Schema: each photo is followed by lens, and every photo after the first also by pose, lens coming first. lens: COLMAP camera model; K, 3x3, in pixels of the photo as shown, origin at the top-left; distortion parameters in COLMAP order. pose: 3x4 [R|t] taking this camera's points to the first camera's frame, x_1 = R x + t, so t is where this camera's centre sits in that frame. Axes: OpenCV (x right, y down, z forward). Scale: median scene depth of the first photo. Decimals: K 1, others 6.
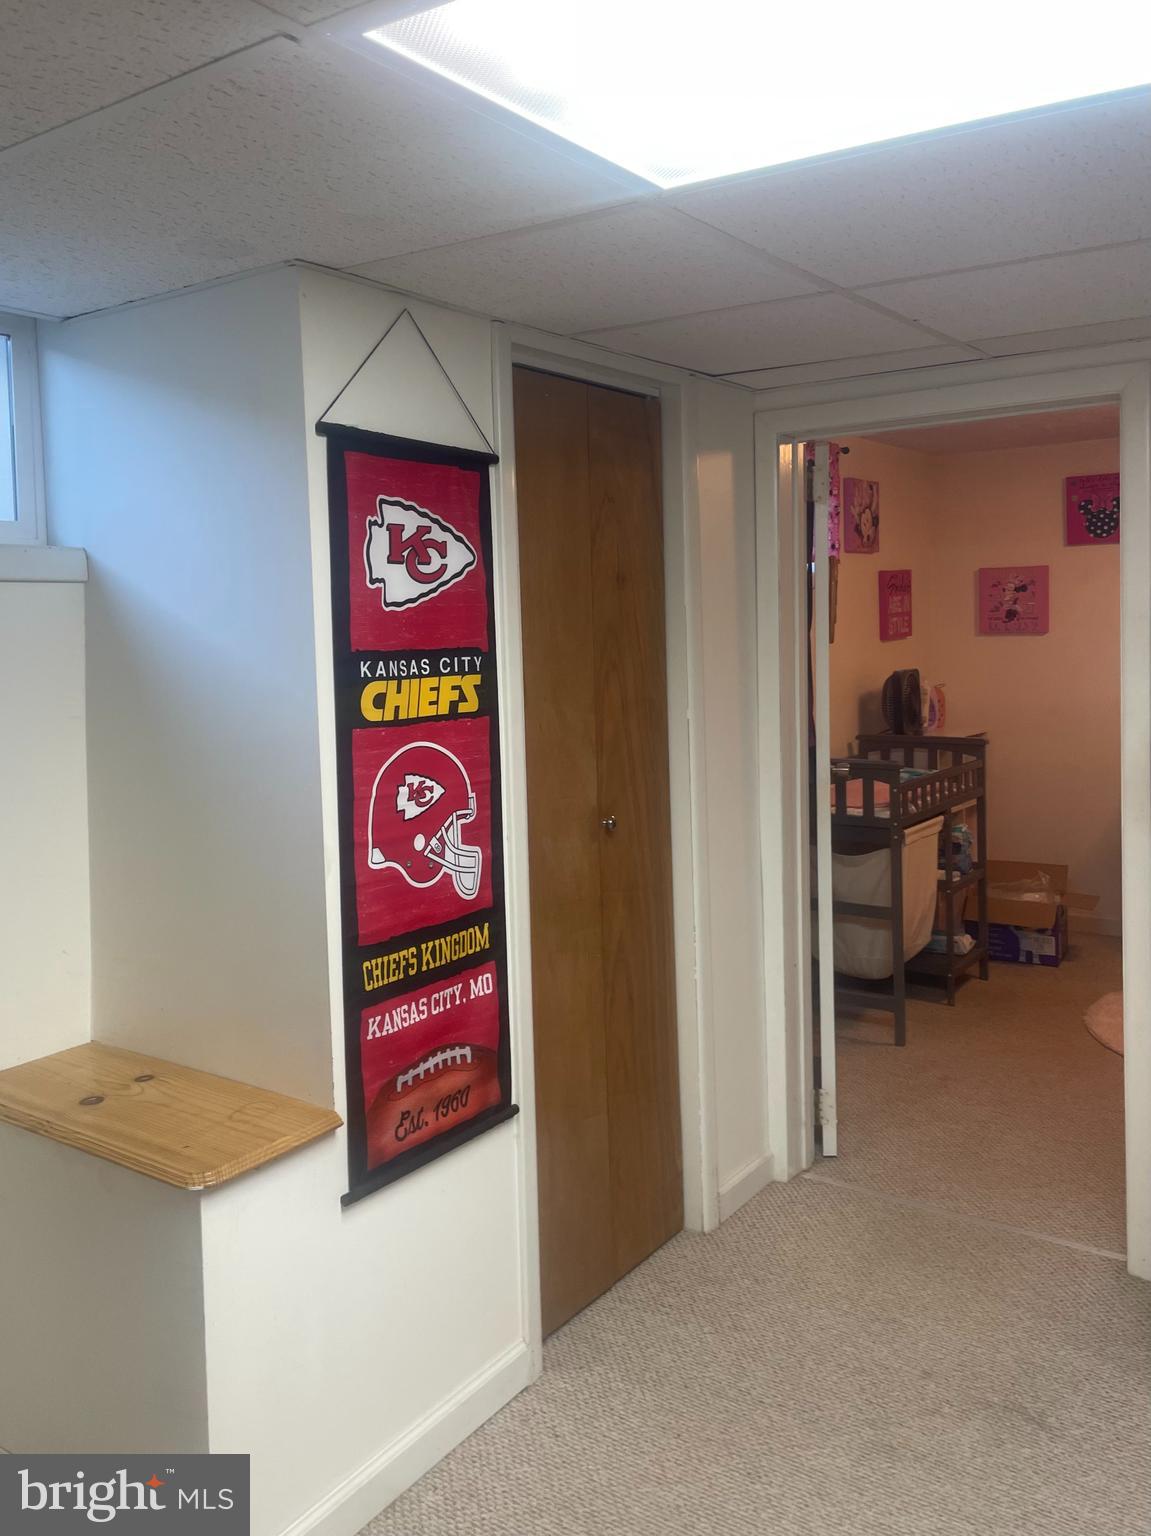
lens RADIAL K [[1282.3, 0, 569.7], [0, 1282.3, 722.9], [0, 0, 1]] dist [0.184967, -0.218152]
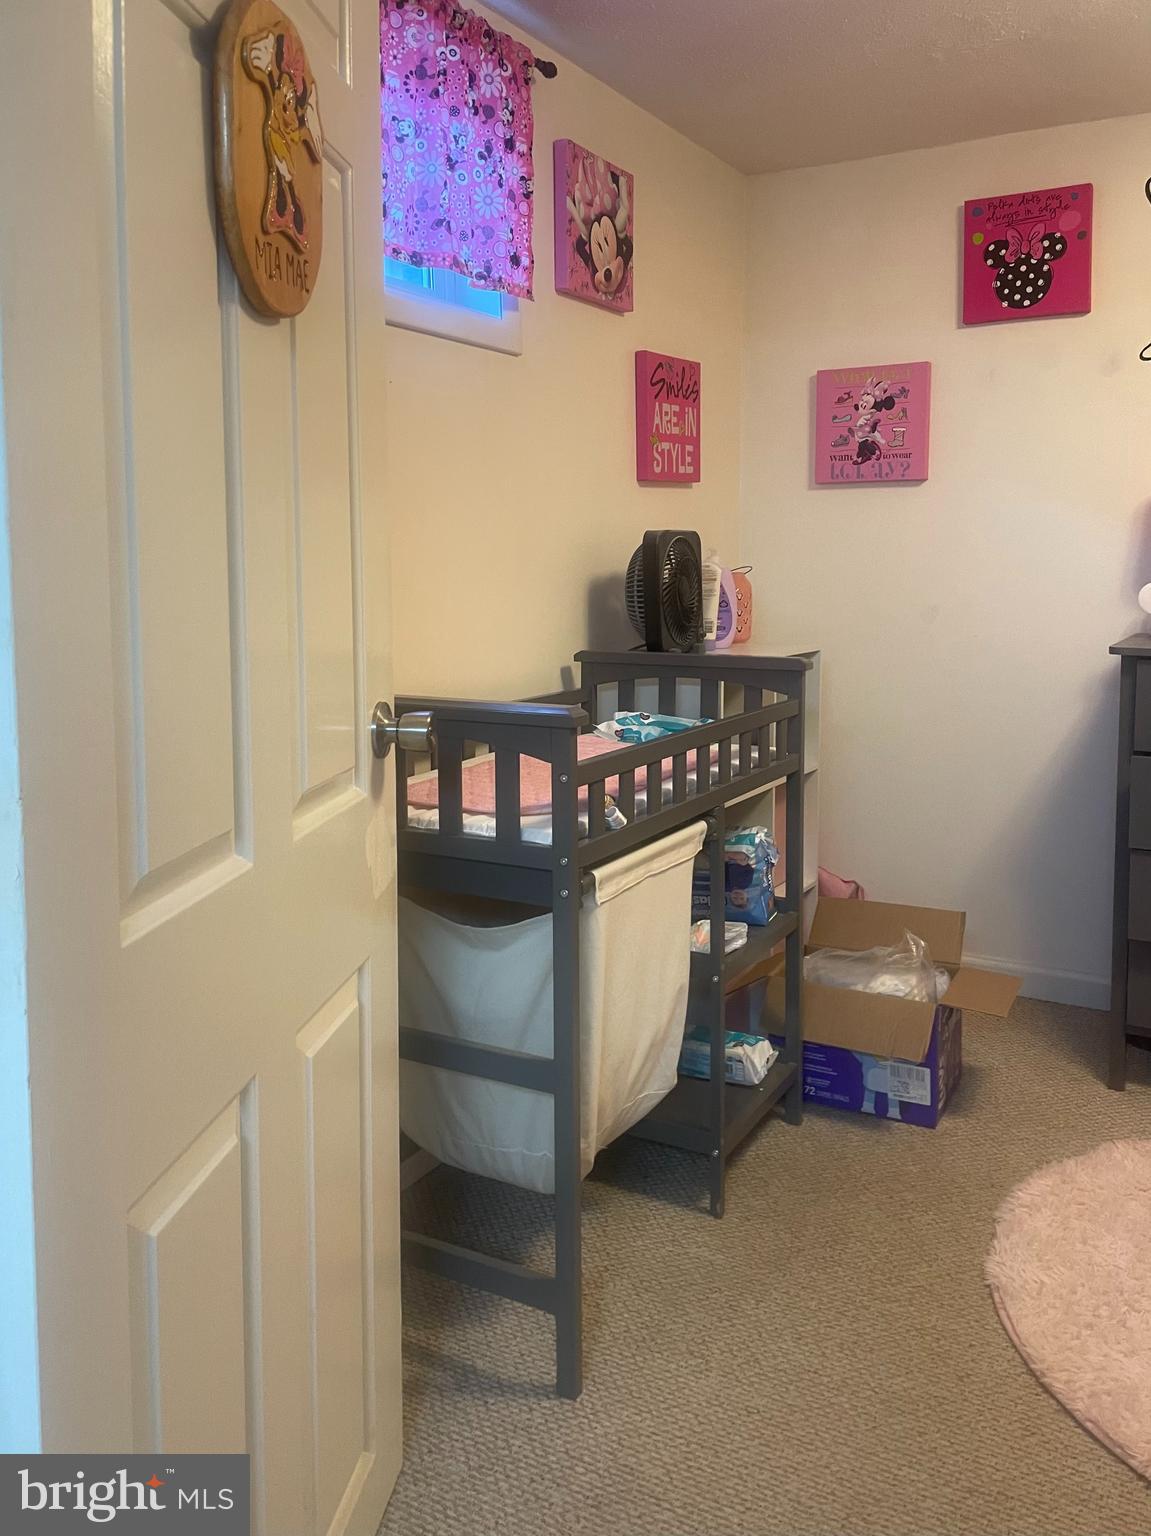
lens RADIAL K [[1282.3, 0, 569.7], [0, 1282.3, 722.9], [0, 0, 1]] dist [0.184967, -0.218152]
pose [[0.995923, 0.002714, 0.090167, 0.168041], [-0.007595, 0.998521, 0.053839, 0.010004], [-0.089888, -0.054305, 0.994470, 0.466896]]
